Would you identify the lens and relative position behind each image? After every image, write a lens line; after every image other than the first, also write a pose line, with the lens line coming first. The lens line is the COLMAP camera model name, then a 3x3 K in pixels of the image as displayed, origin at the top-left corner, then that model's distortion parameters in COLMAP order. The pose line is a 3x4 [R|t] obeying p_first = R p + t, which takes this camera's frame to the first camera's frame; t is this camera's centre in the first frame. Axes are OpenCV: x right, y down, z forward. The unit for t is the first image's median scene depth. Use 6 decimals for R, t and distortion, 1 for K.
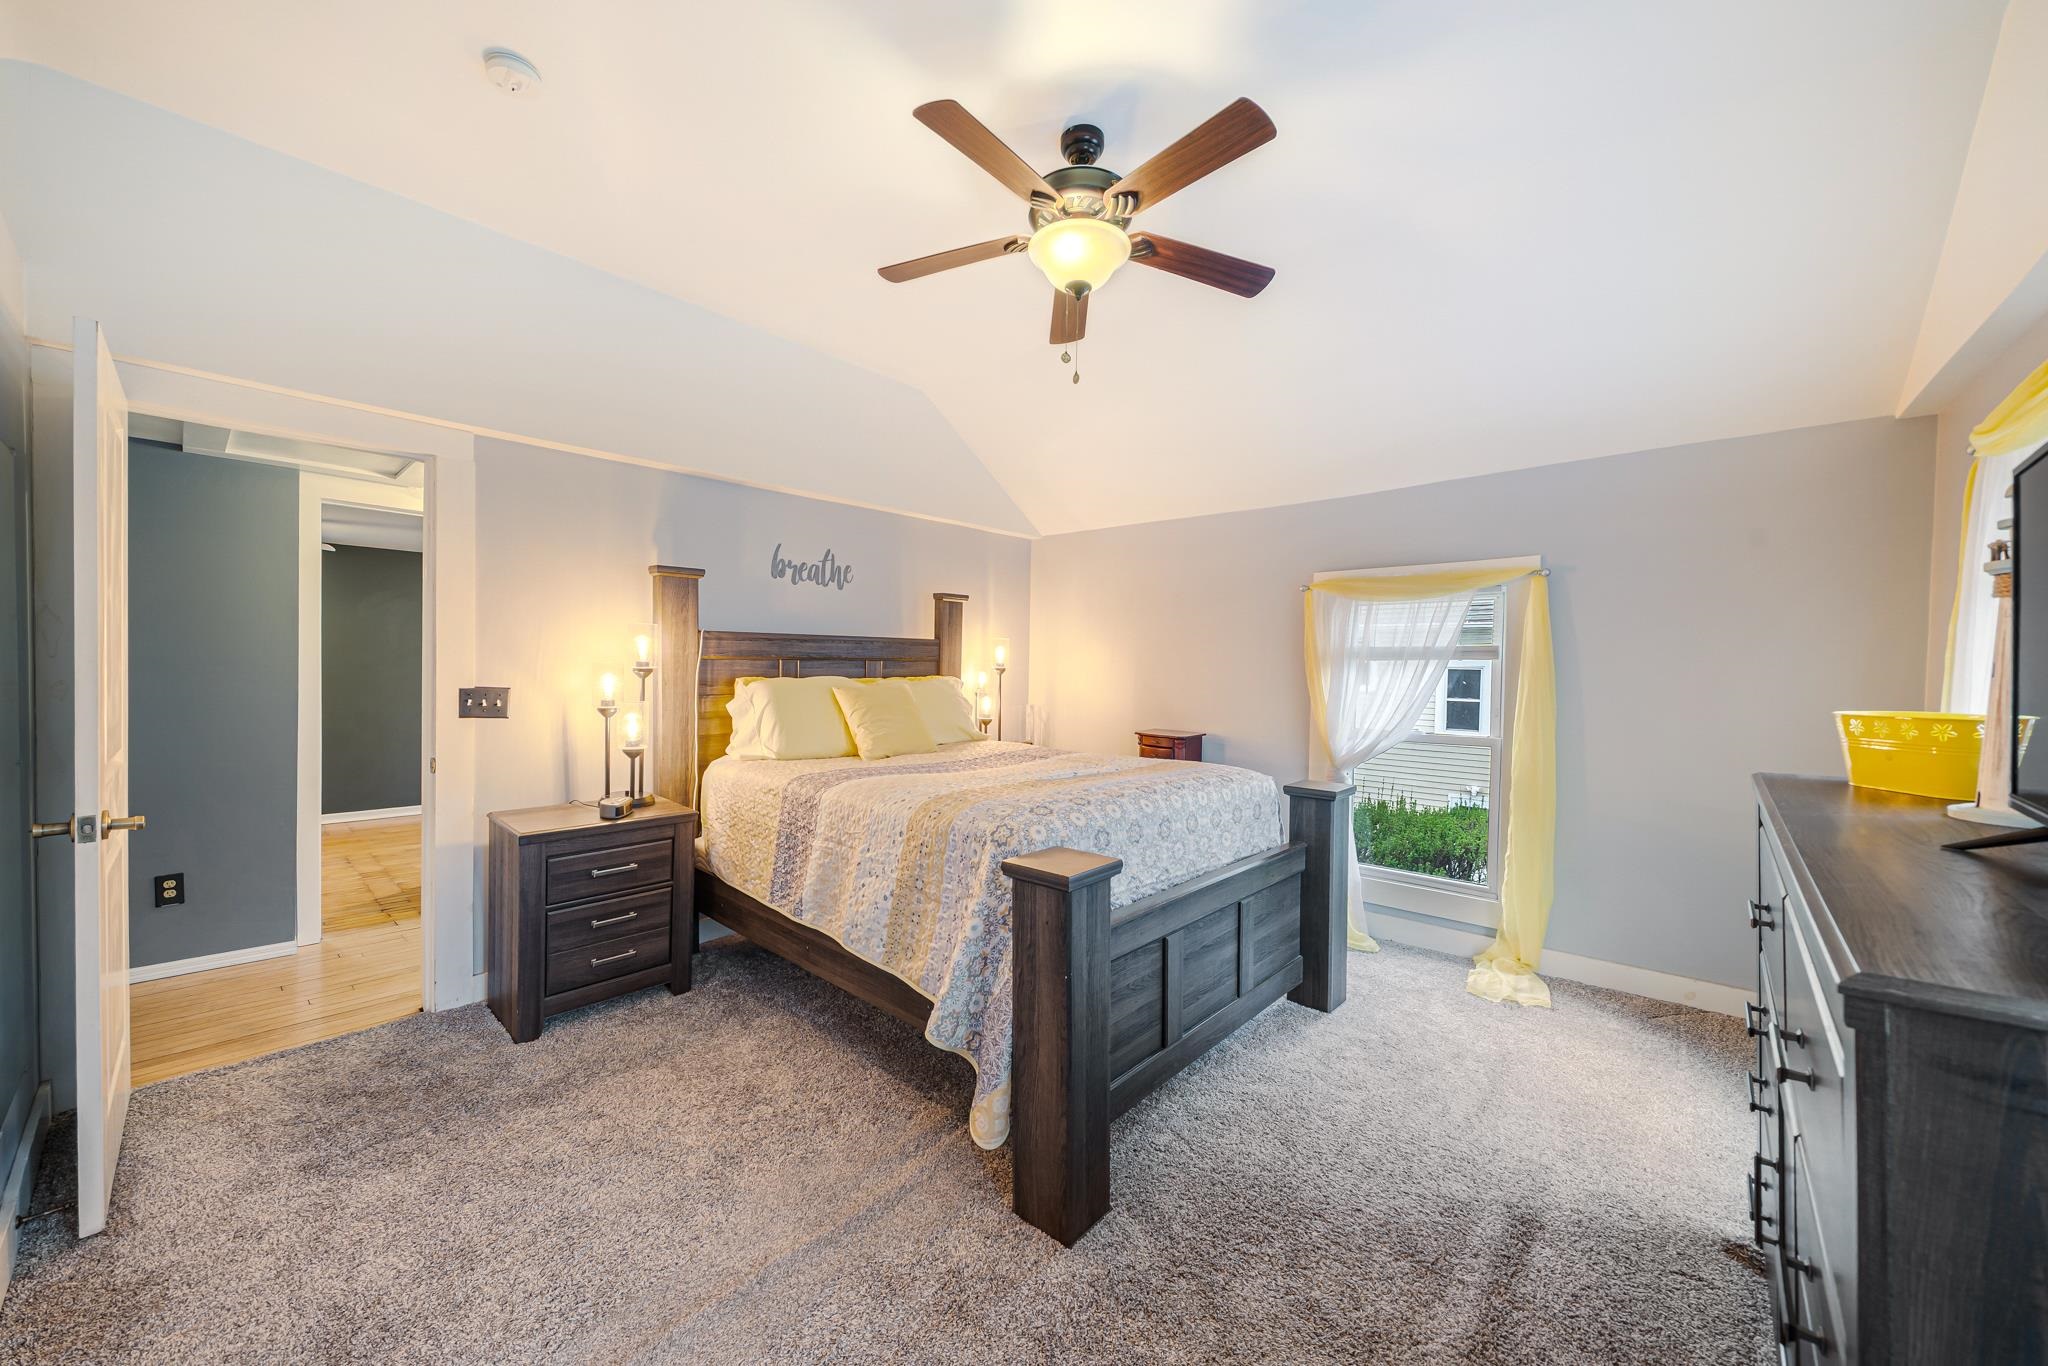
lens RADIAL K [[734.9, 0, 994.4], [0, 734.9, 670.0], [0, 0, 1]] dist [-0.031482, 0.000003]
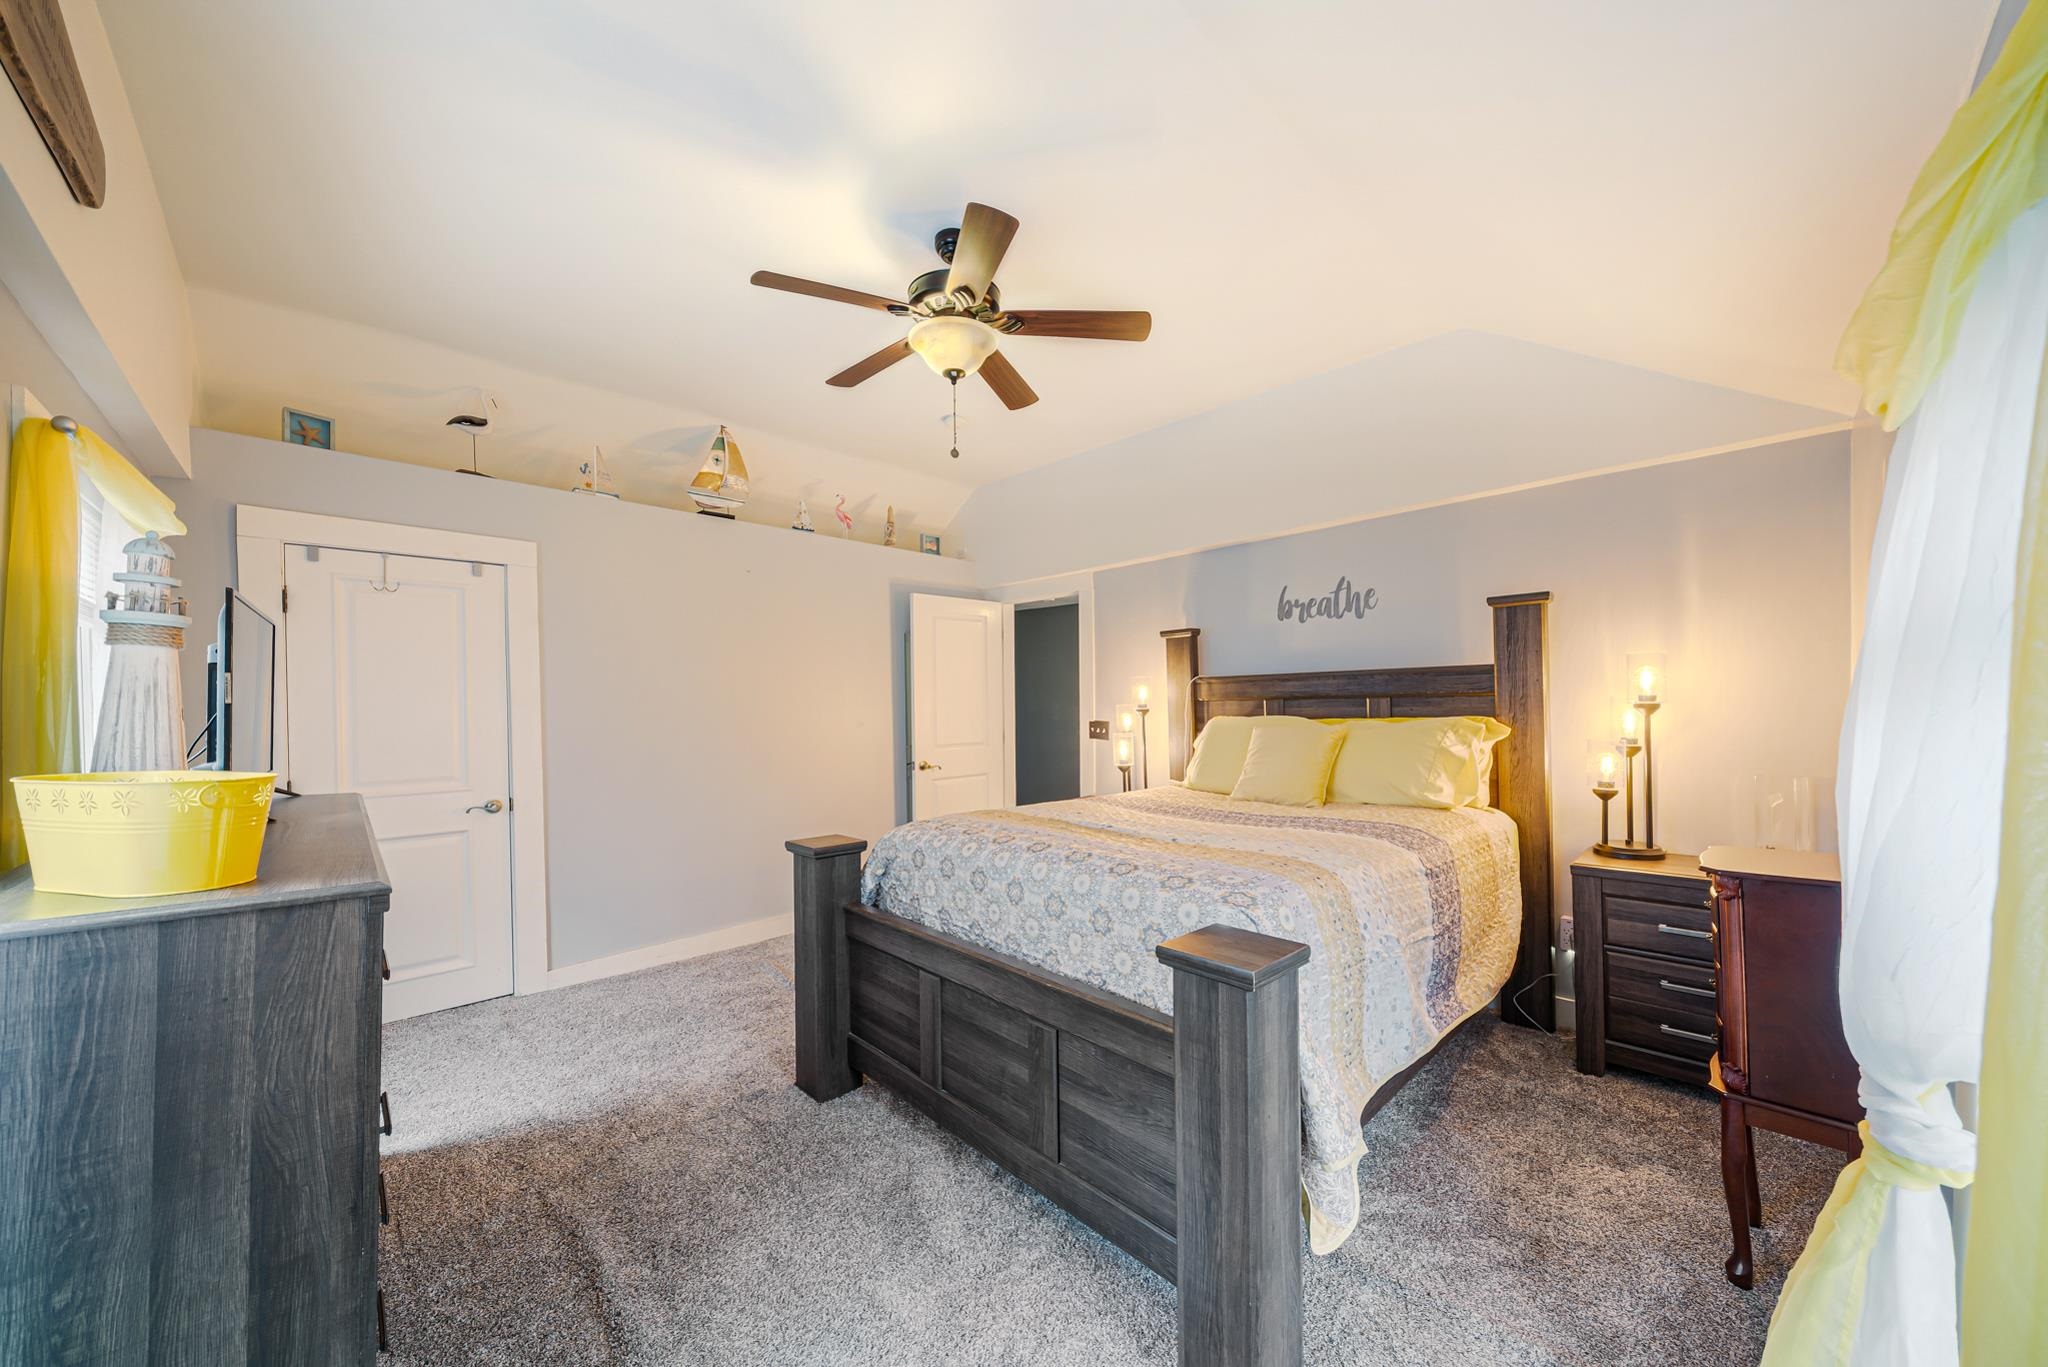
lens RADIAL K [[703.5, 0, 1024.0], [0, 703.5, 683.5], [0, 0, 1]] dist [0.000534, 0.000008]
pose [[-0.025607, -0.037527, -0.998967, 0.751718], [0.008258, 0.999253, -0.037750, -0.001833], [0.999638, -0.009217, -0.025278, 0.708691]]
